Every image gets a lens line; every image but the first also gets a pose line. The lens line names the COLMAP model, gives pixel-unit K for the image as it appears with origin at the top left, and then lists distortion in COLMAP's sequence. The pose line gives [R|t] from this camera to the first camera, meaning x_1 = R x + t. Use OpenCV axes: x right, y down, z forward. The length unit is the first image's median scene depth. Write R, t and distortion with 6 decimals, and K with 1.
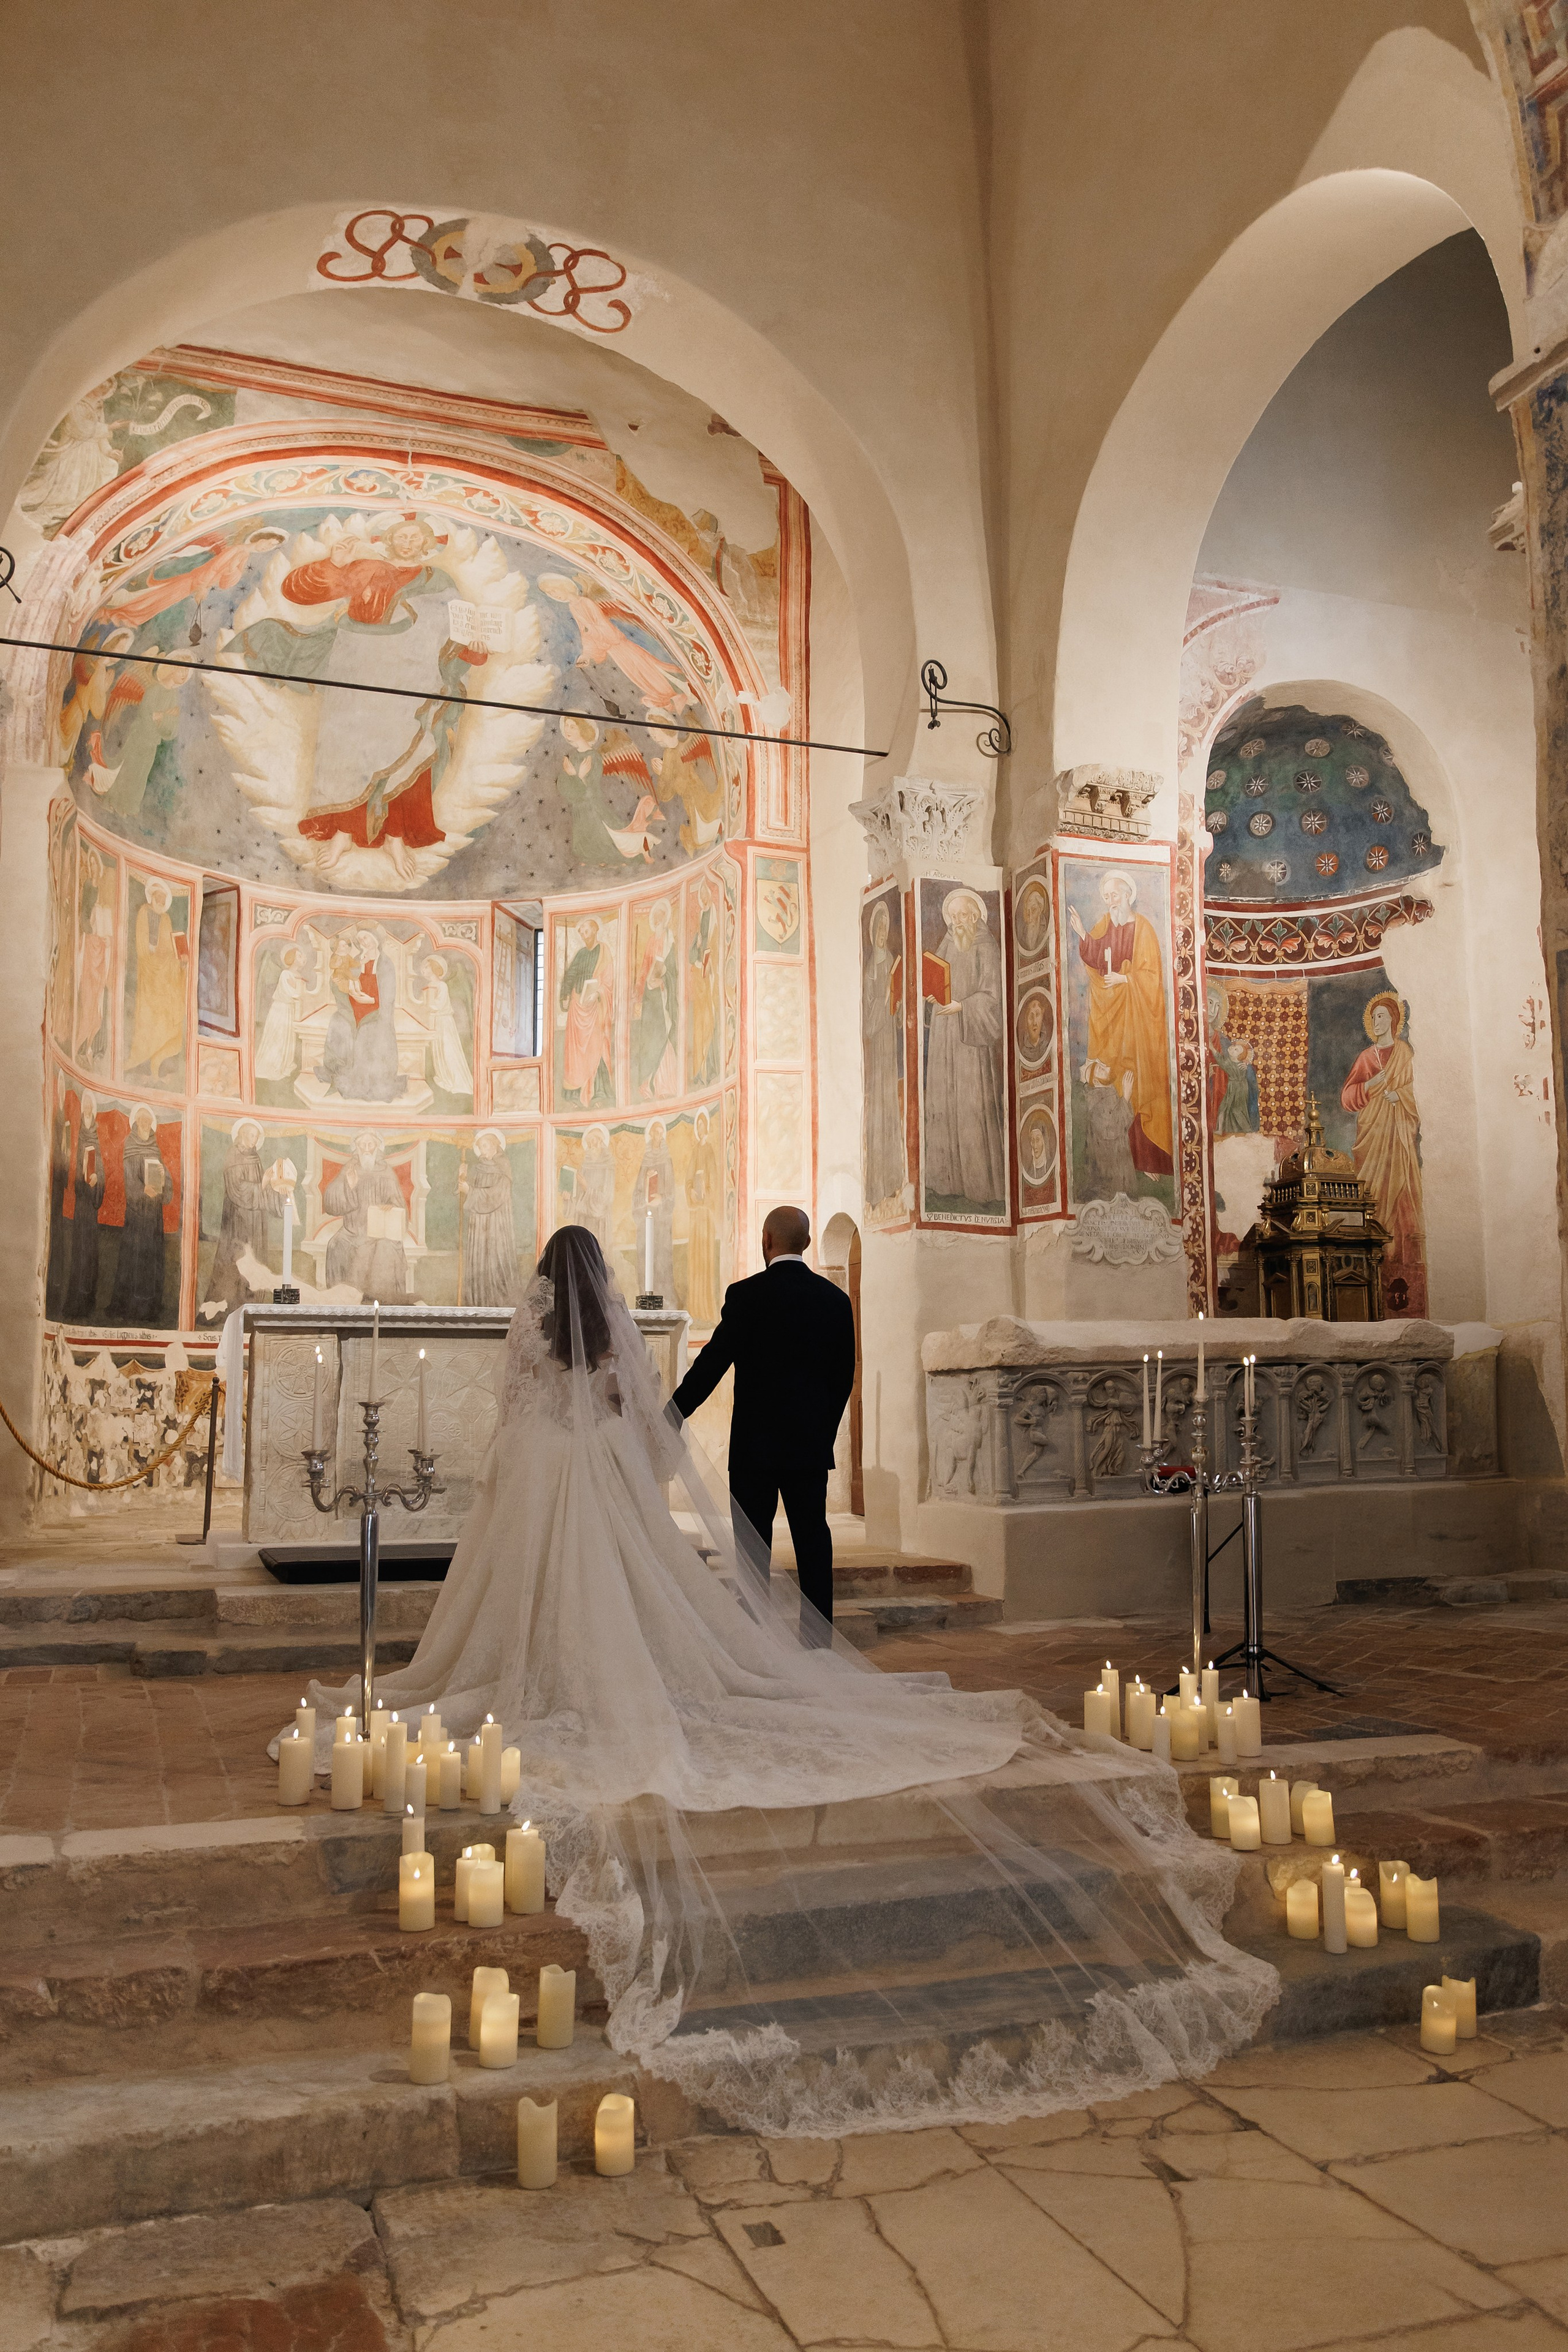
lens RADIAL K [[1793.2, 0, 776.1], [0, 1793.2, 1177.3], [0, 0, 1]] dist [0.001103, -0.004558]
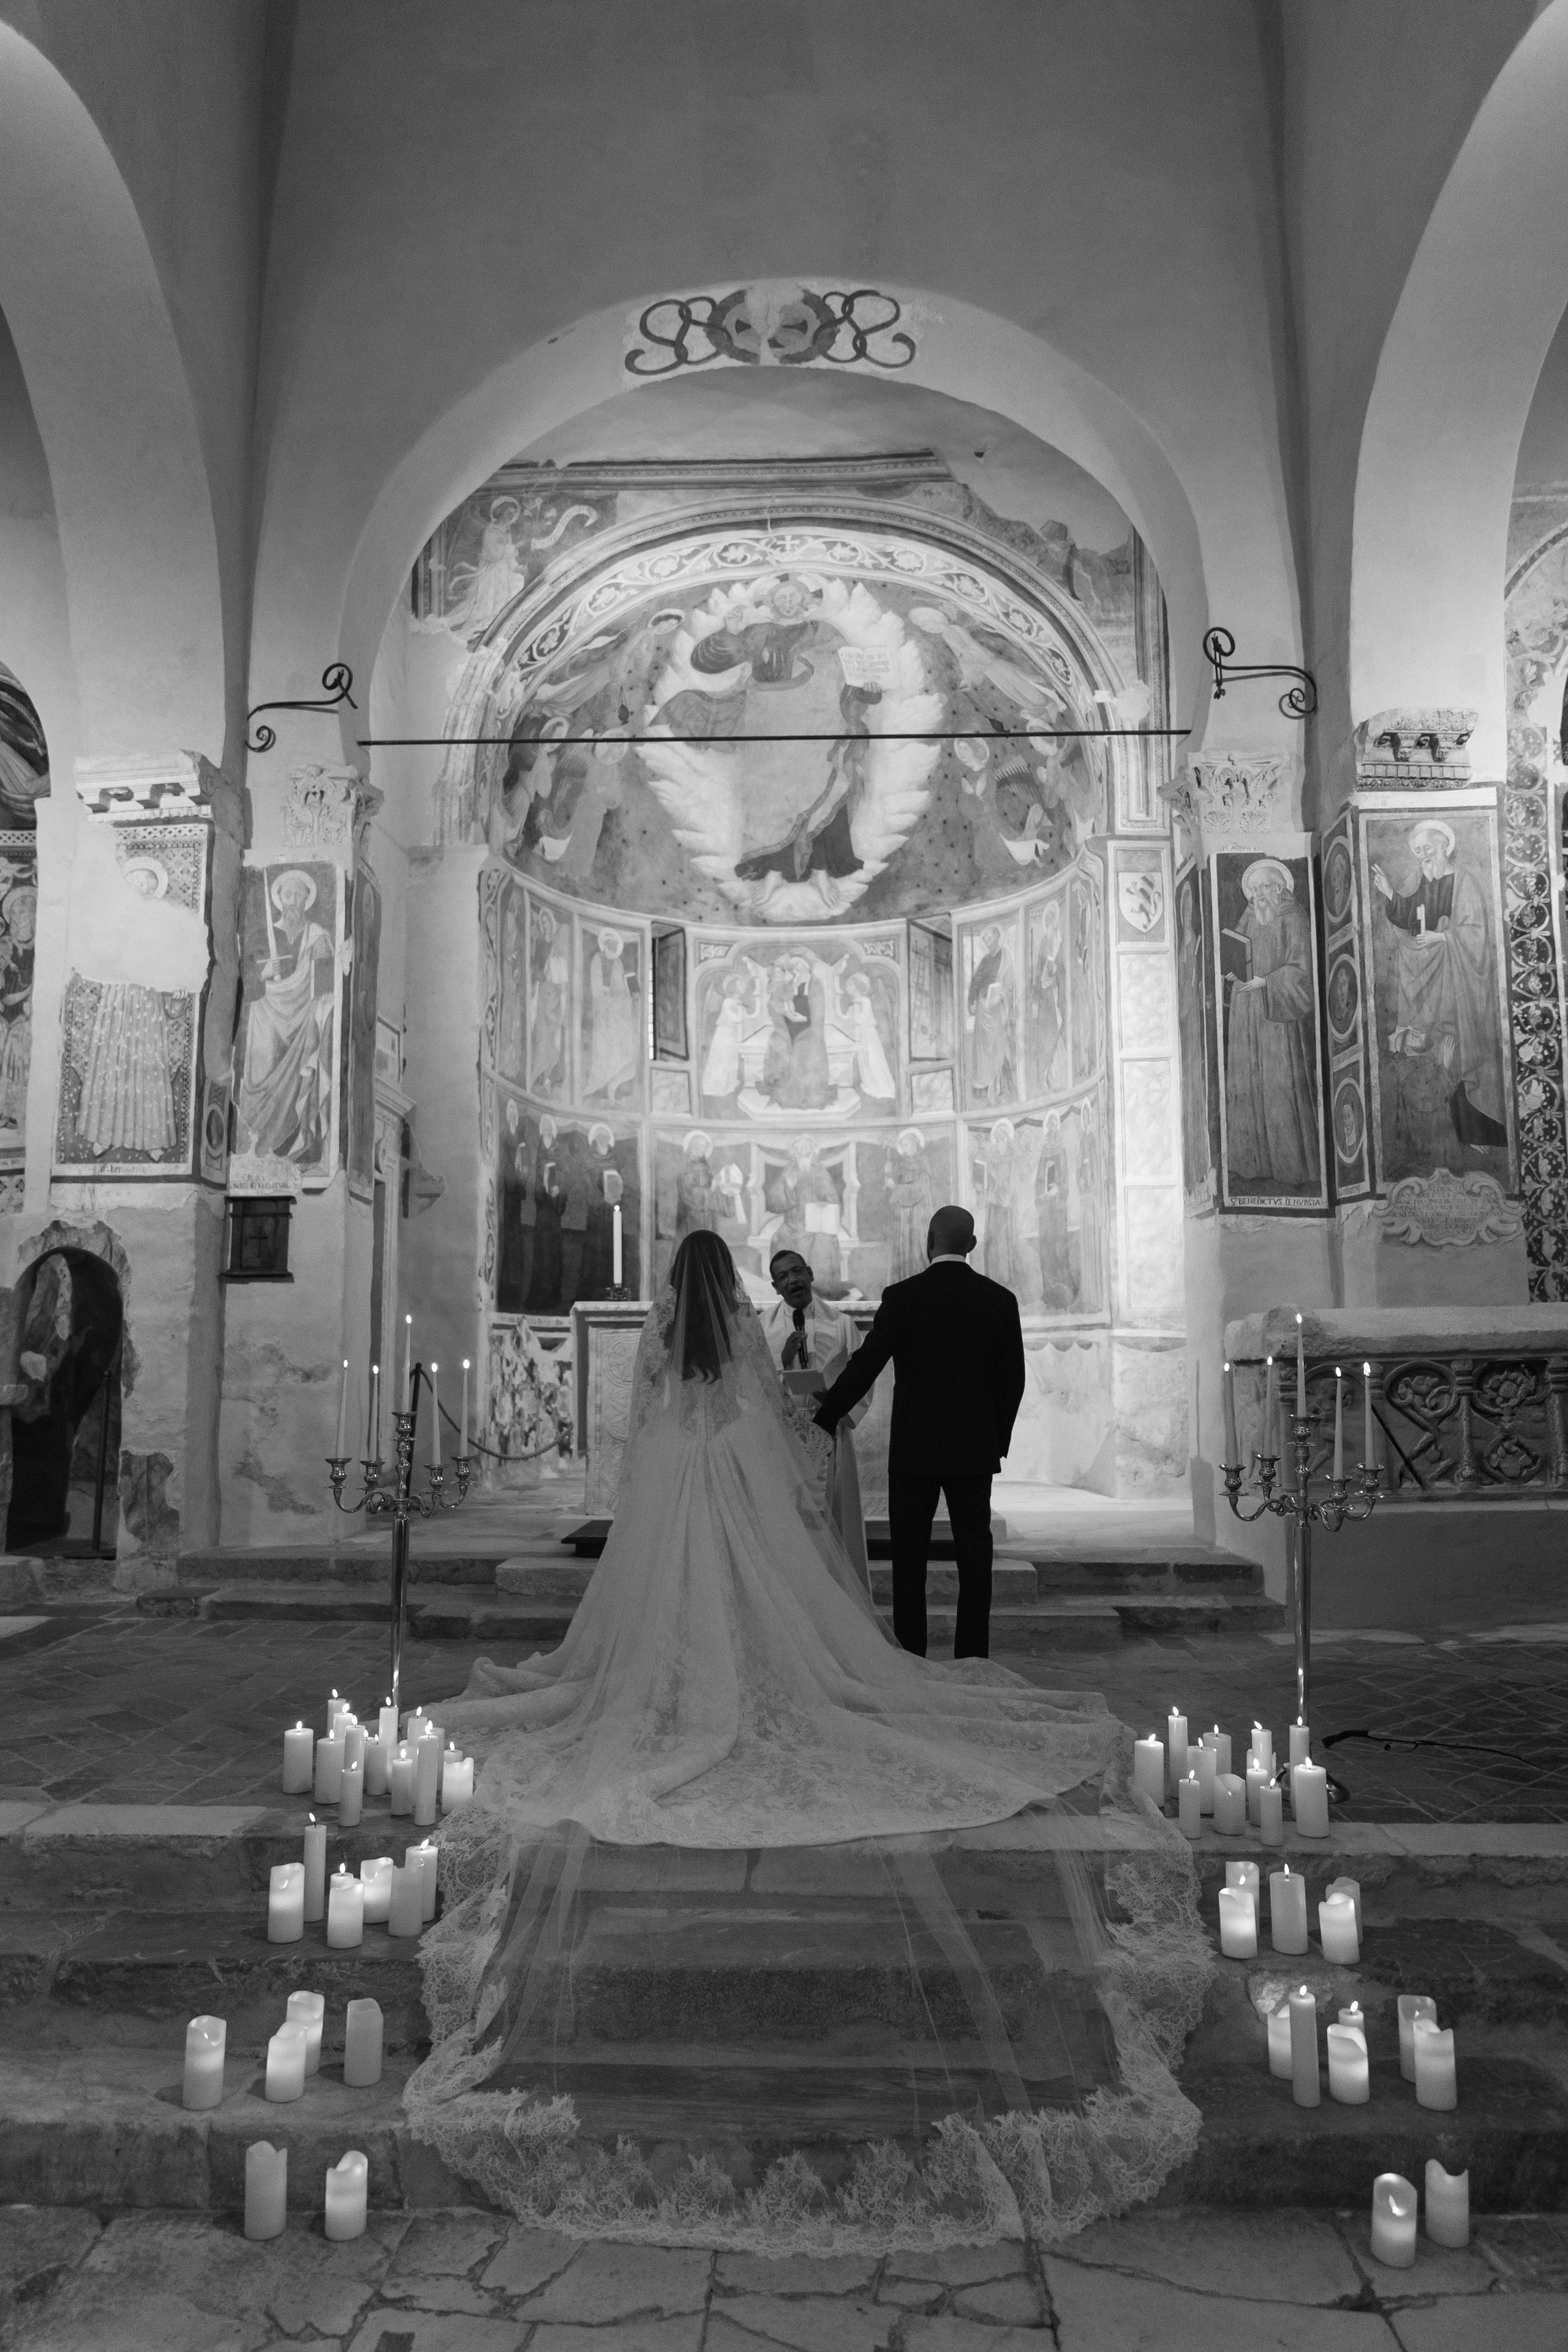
lens RADIAL K [[1589.2, 0, 773.6], [0, 1589.2, 1175.0], [0, 0, 1]] dist [0.008655, -0.008031]
pose [[0.929416, -0.041208, -0.366726, 0.142669], [0.043692, 0.999044, -0.001529, -0.001421], [0.366438, -0.014602, 0.930328, 0.090650]]
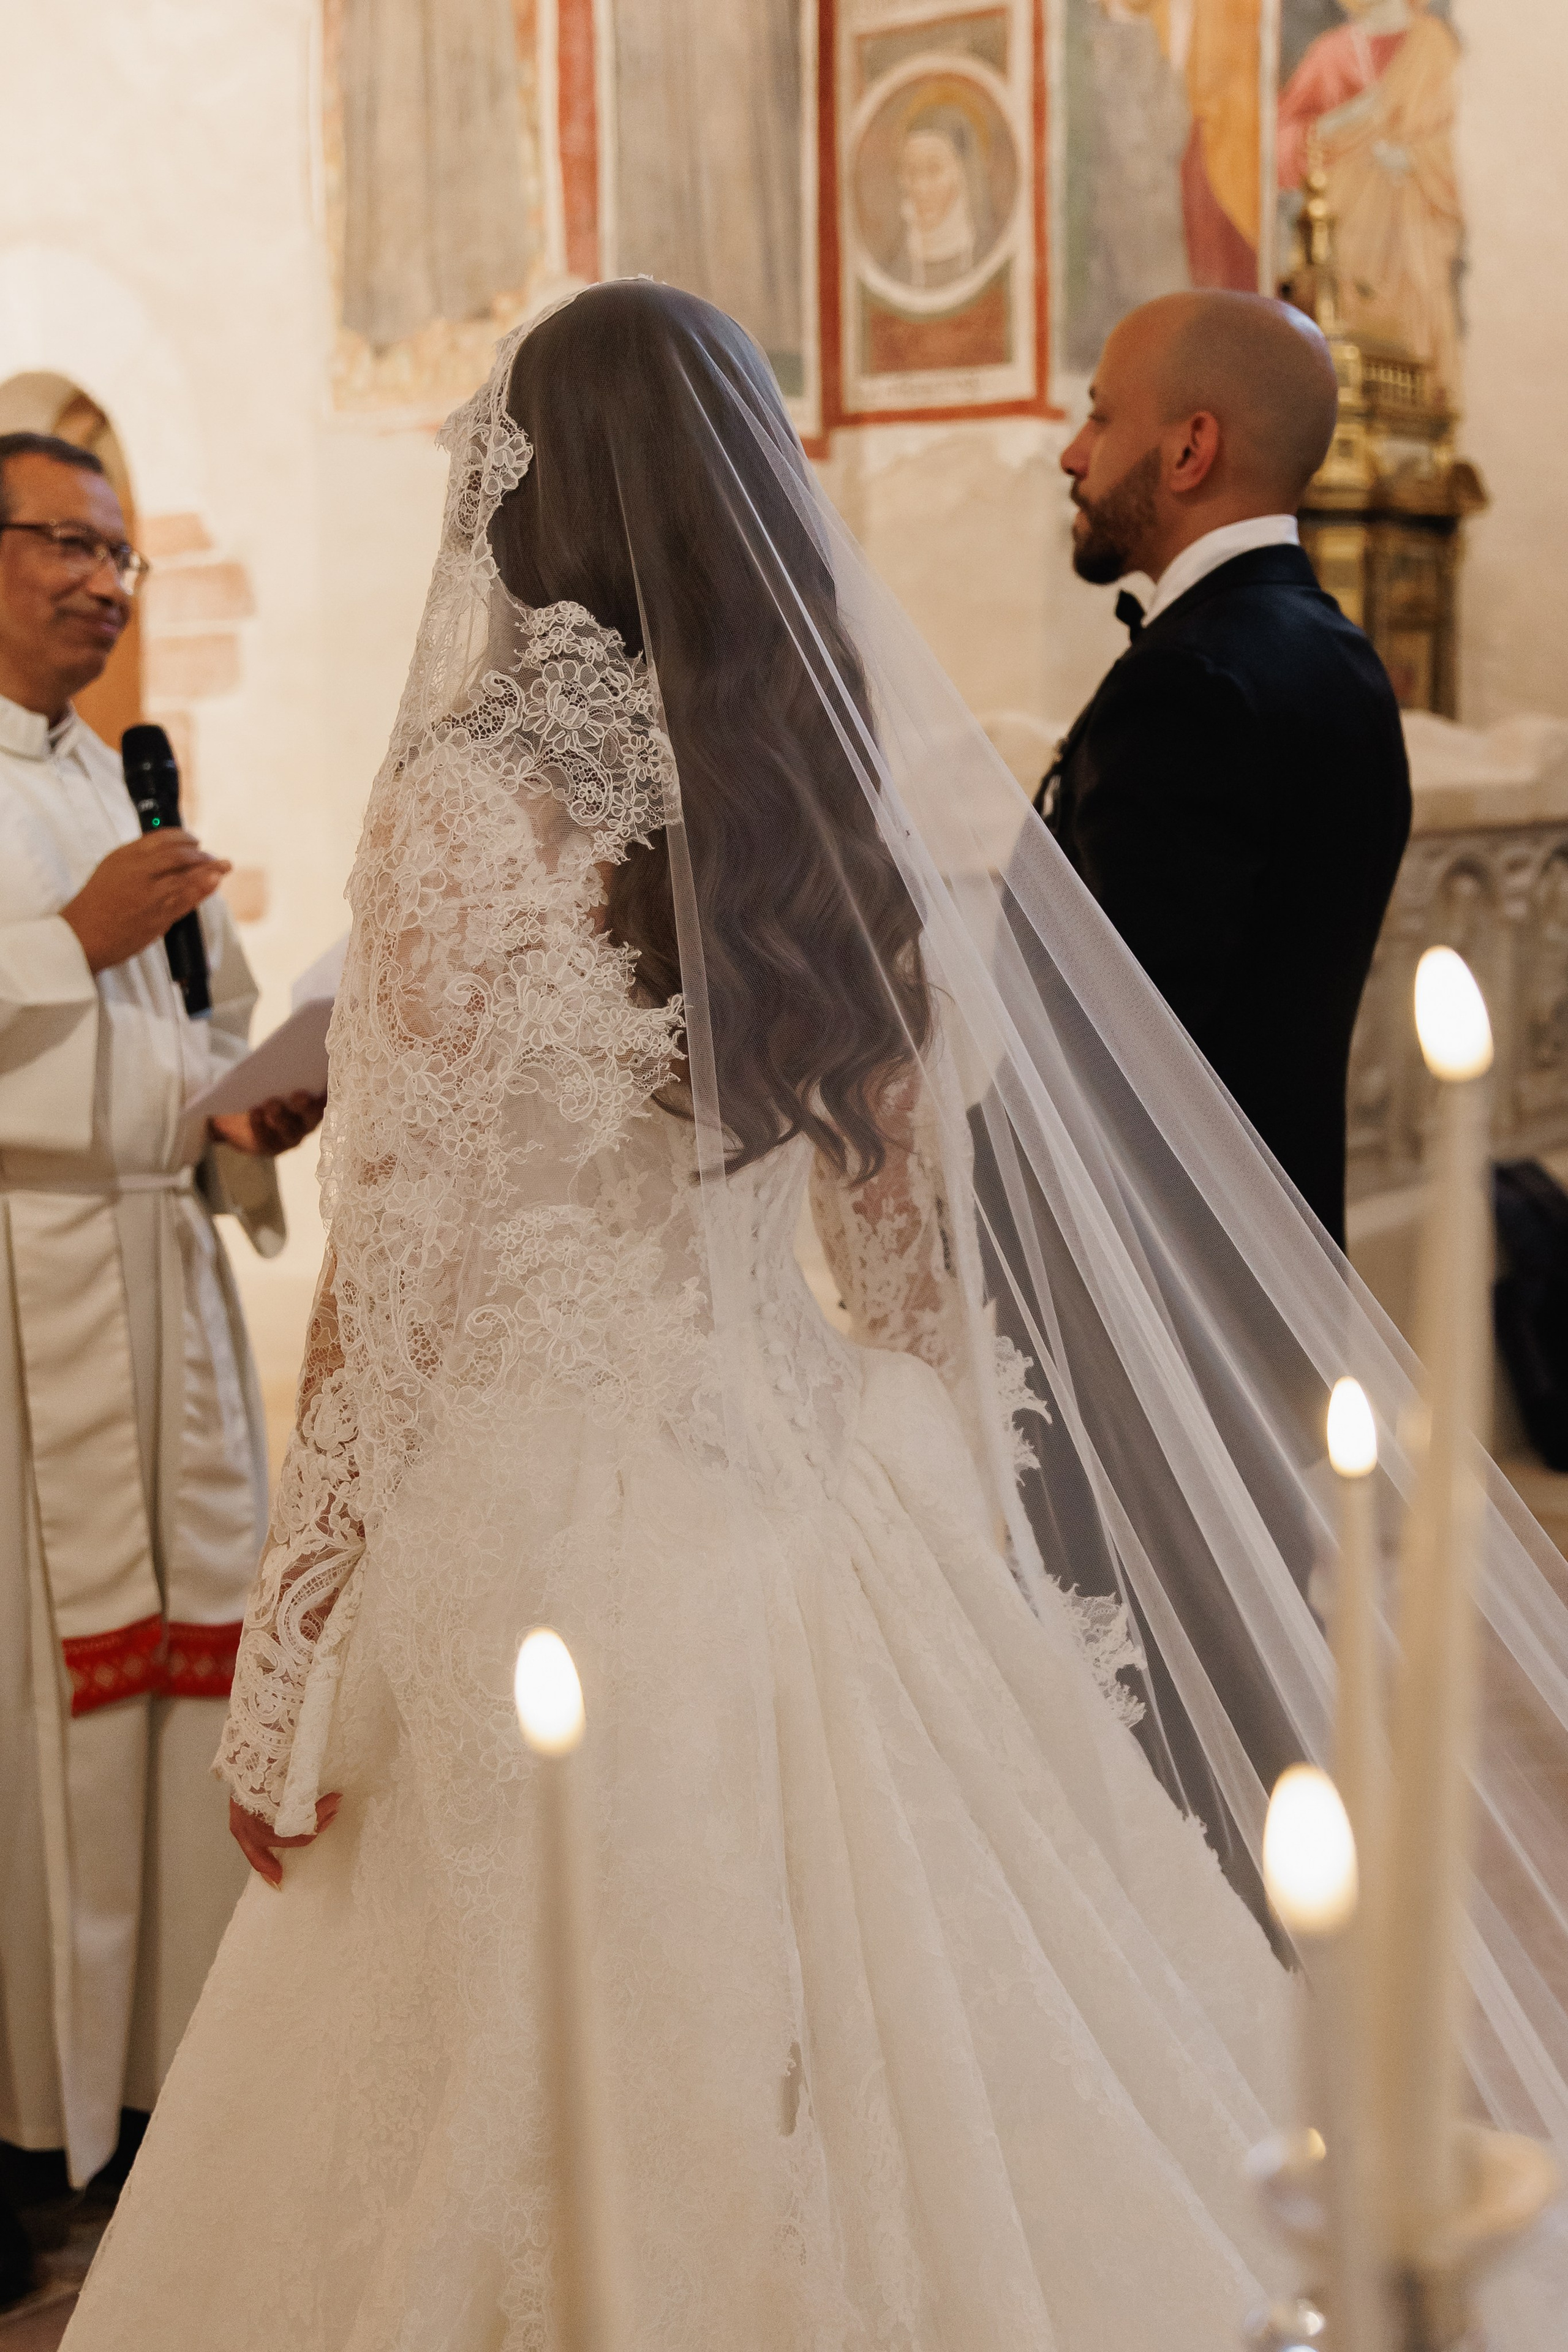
lens RADIAL K [[3180.5, 0, 936.0], [0, 3180.5, 1179.5], [0, 0, 1]] dist [0.015935, 0.014561]
pose [[0.859458, -0.067923, 0.506674, -0.137261], [-0.058722, 0.971456, 0.229839, 0.021001], [-0.507823, -0.227290, 0.830937, 0.392779]]
